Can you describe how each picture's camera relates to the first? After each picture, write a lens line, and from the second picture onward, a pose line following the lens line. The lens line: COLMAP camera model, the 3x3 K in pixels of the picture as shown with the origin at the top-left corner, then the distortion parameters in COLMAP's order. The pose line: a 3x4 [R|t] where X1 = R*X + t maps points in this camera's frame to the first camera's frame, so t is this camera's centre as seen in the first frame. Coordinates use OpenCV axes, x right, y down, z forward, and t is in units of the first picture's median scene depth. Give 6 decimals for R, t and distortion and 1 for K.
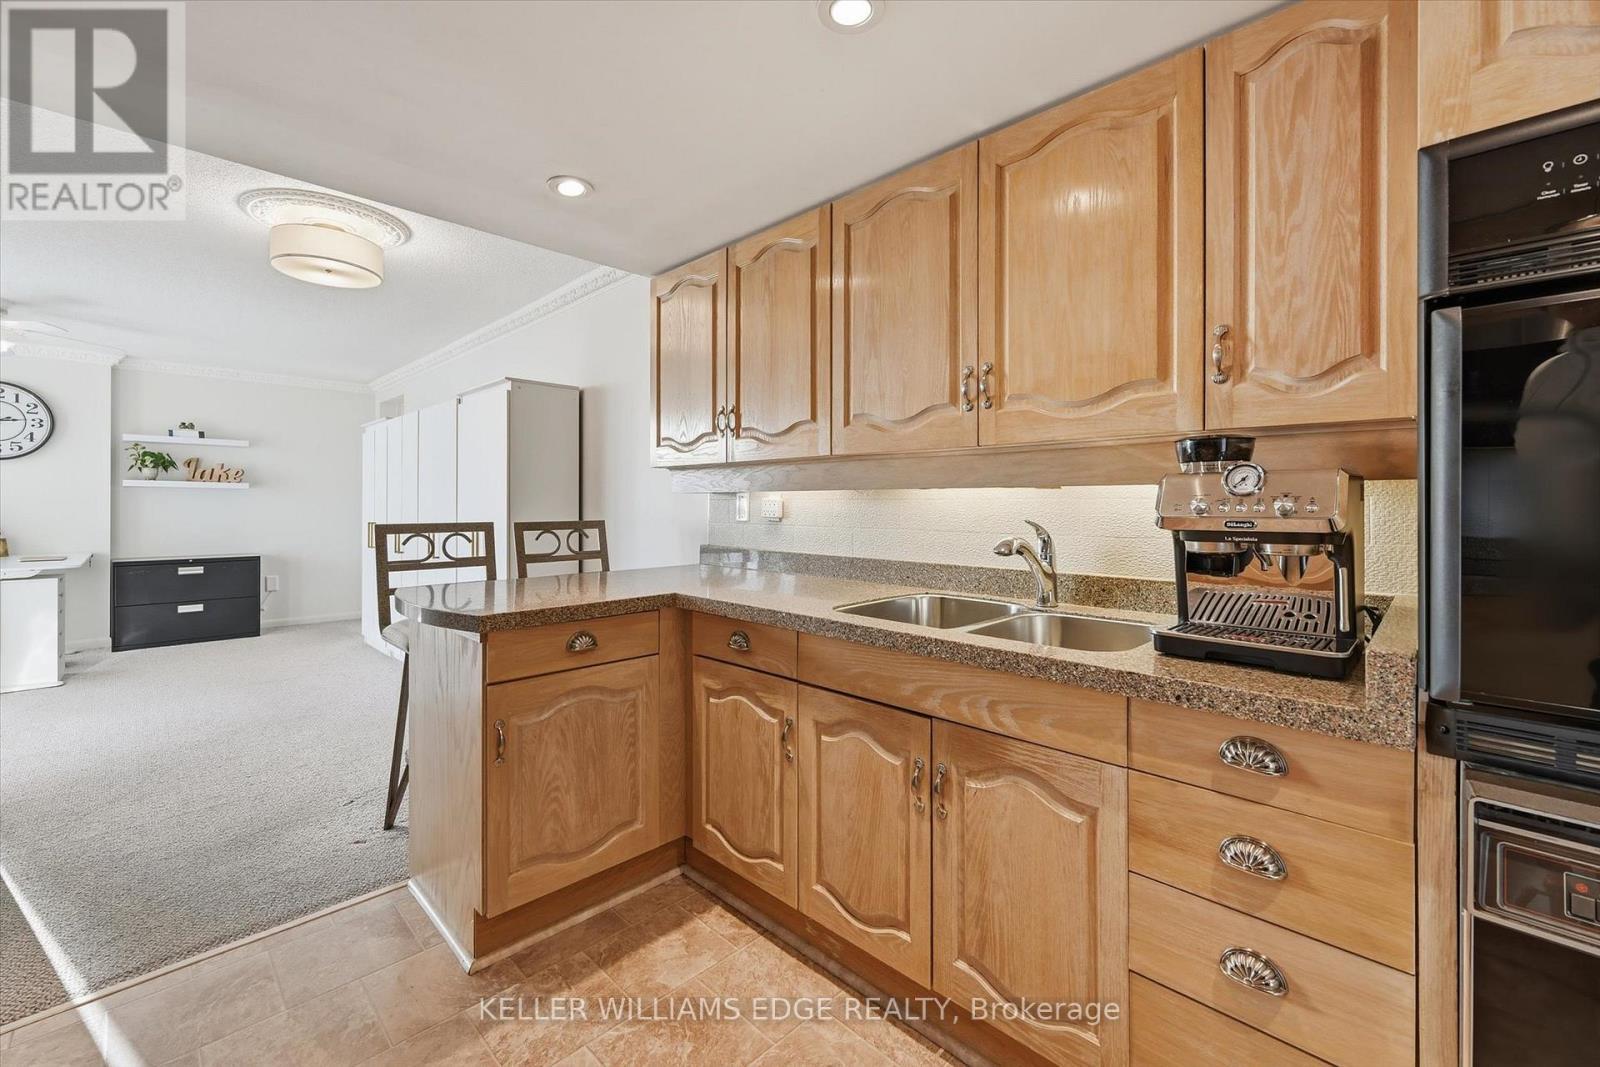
lens RADIAL K [[658.8, 0, 800.3], [0, 658.8, 503.6], [0, 0, 1]] dist [-0.002419, -0.000250]
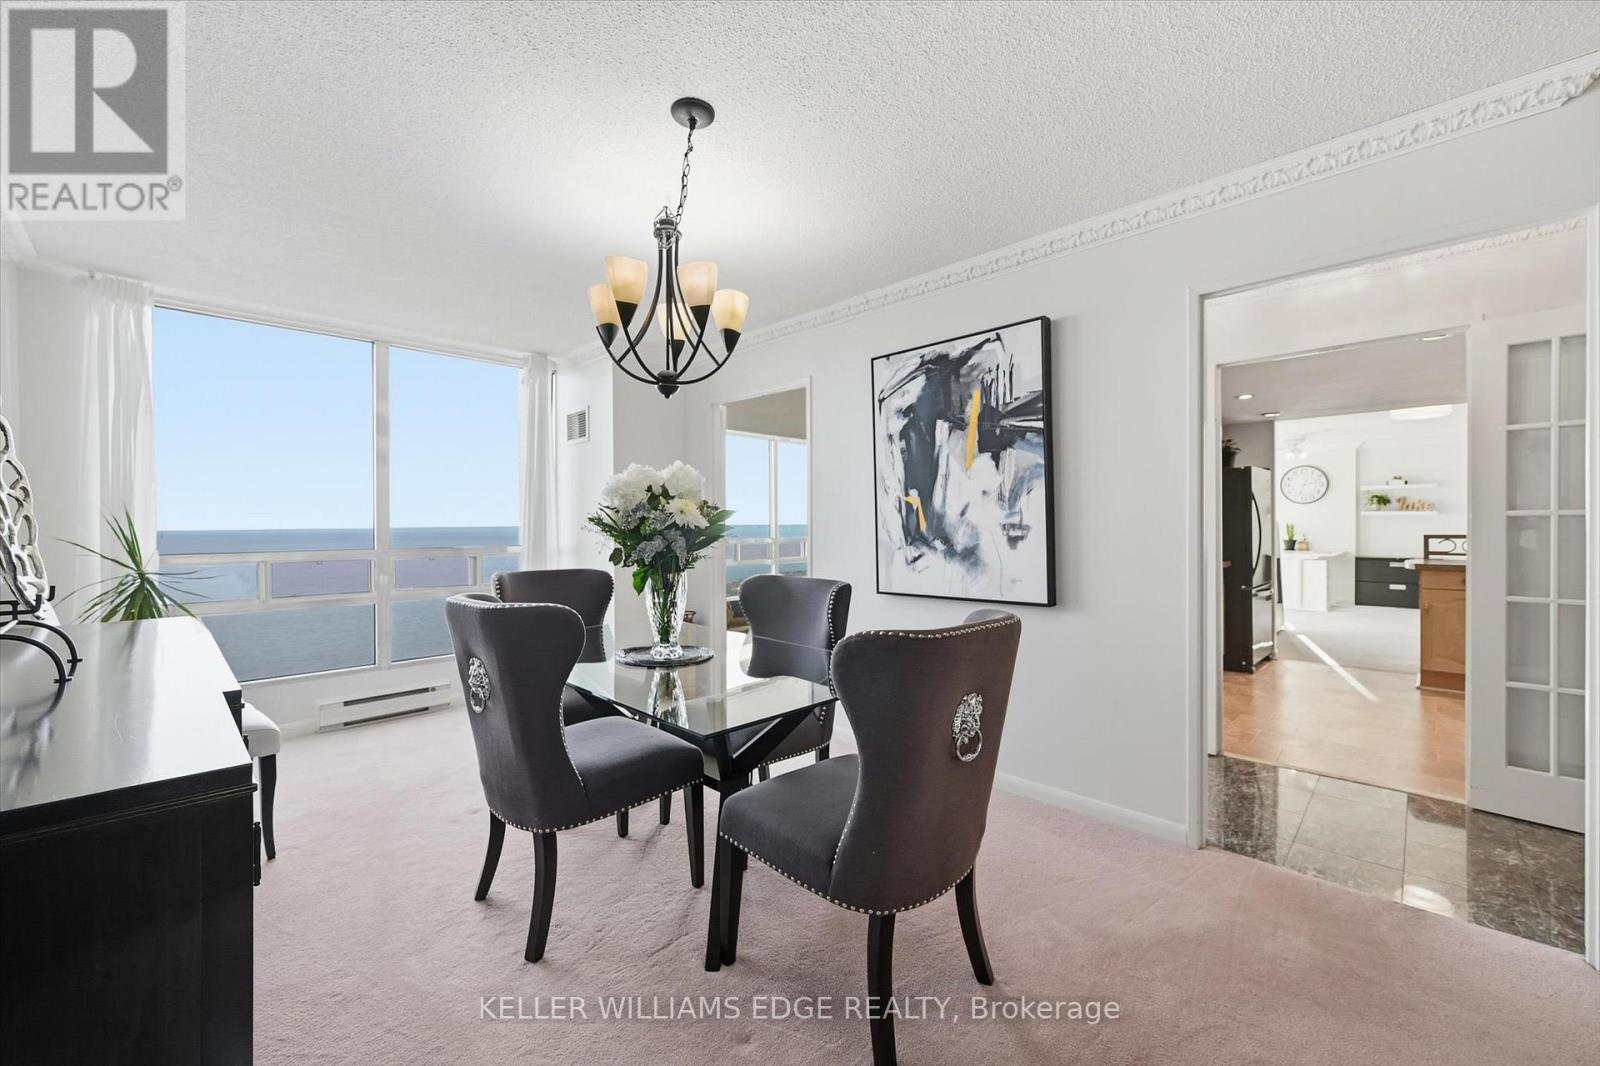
lens RADIAL K [[641.3, 0, 800.0], [0, 641.3, 533.0], [0, 0, 1]] dist [0.000296, 0.000005]
pose [[-0.001488, 0.007587, -0.999970, 2.007707], [0.007335, 0.999944, 0.007576, -0.007446], [0.999972, -0.007324, -0.001543, -1.475427]]
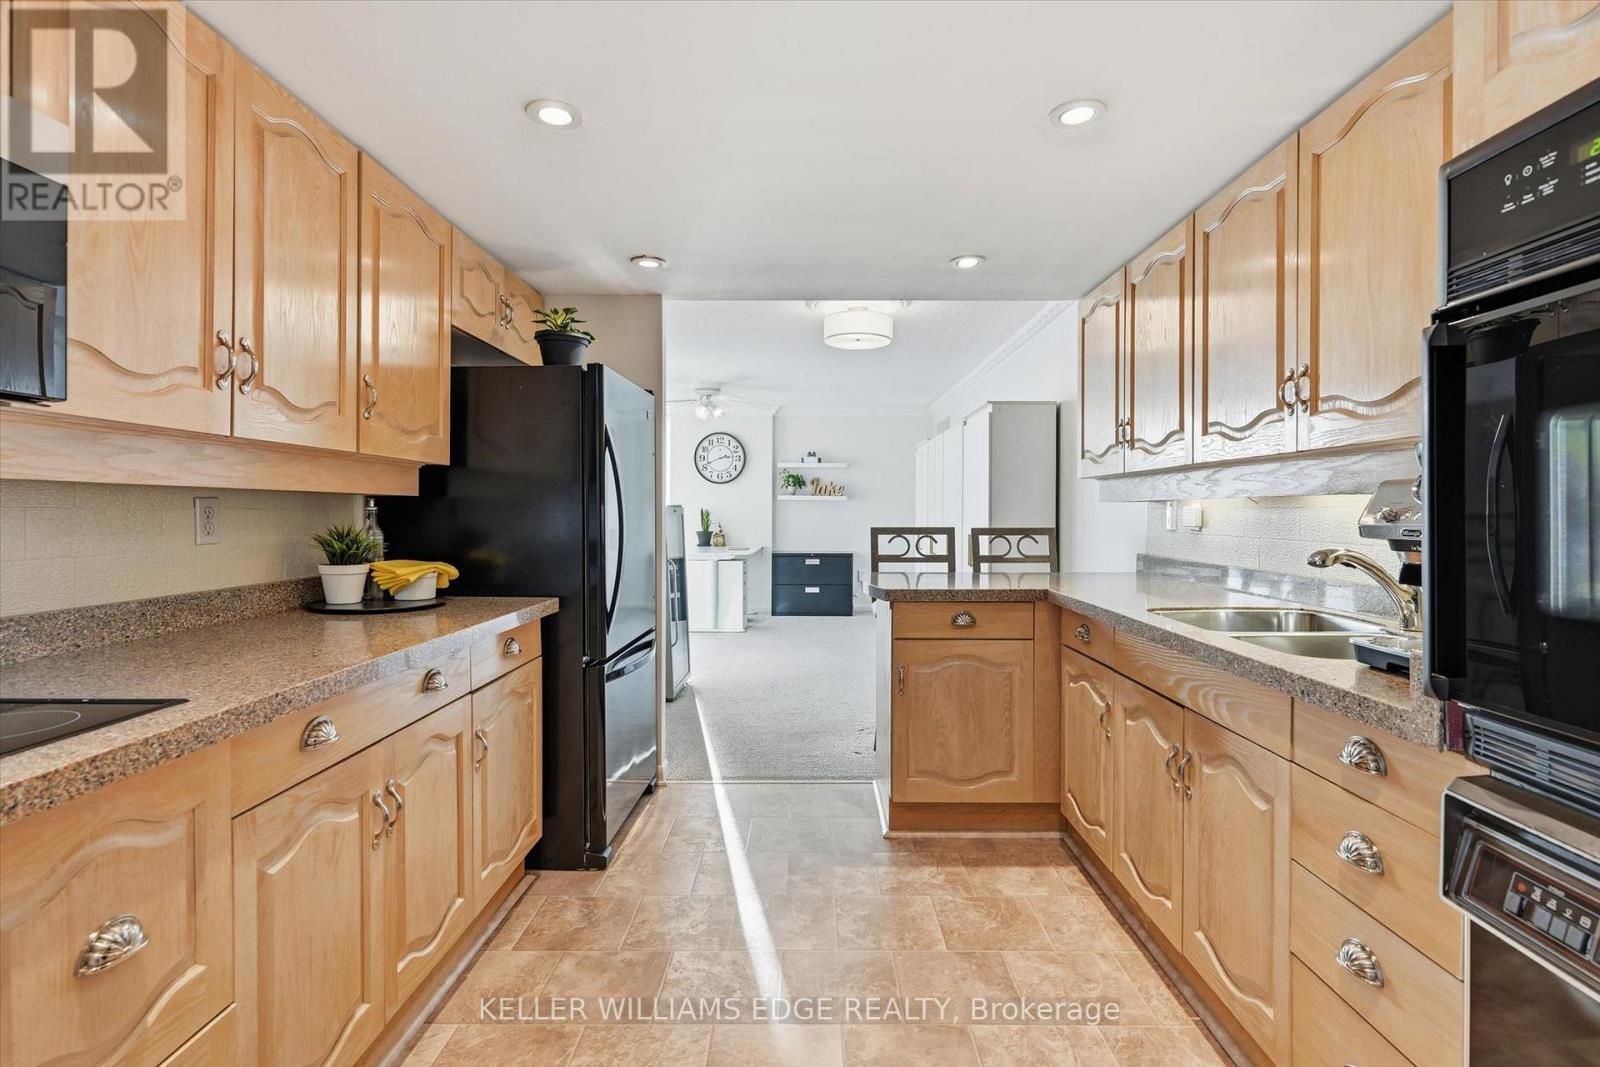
lens RADIAL K [[753.2, 0, 820.8], [0, 753.2, 518.0], [0, 0, 1]] dist [-0.000248, 0.000074]
pose [[0.709560, 0.005699, -0.704622, 0.480440], [-0.000522, 0.999971, 0.007562, 0.000866], [0.704645, -0.004997, 0.709542, -0.231116]]
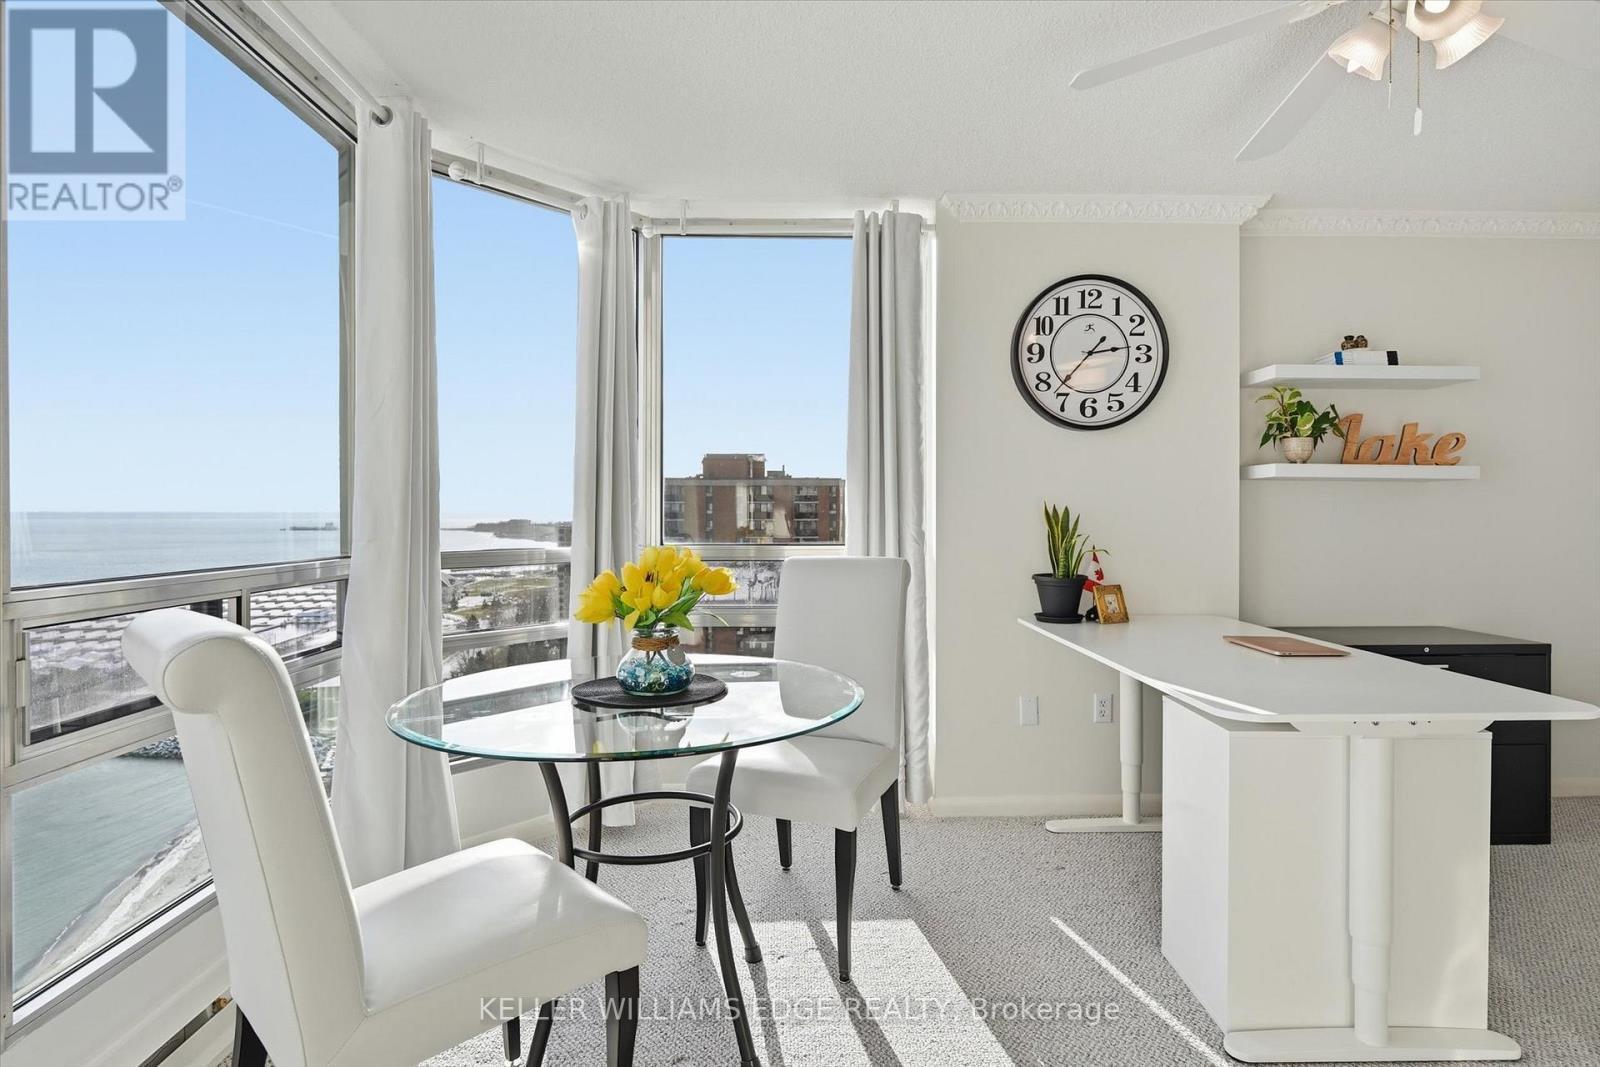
lens RADIAL K [[641.3, 0, 800.0], [0, 641.3, 533.5], [0, 0, 1]] dist [0.000296, 0.000005]
pose [[0.716534, 0.013099, -0.697429, -2.603344], [0.000919, 0.999805, 0.019723, 0.012365], [0.697551, -0.014773, 0.716382, 1.197506]]
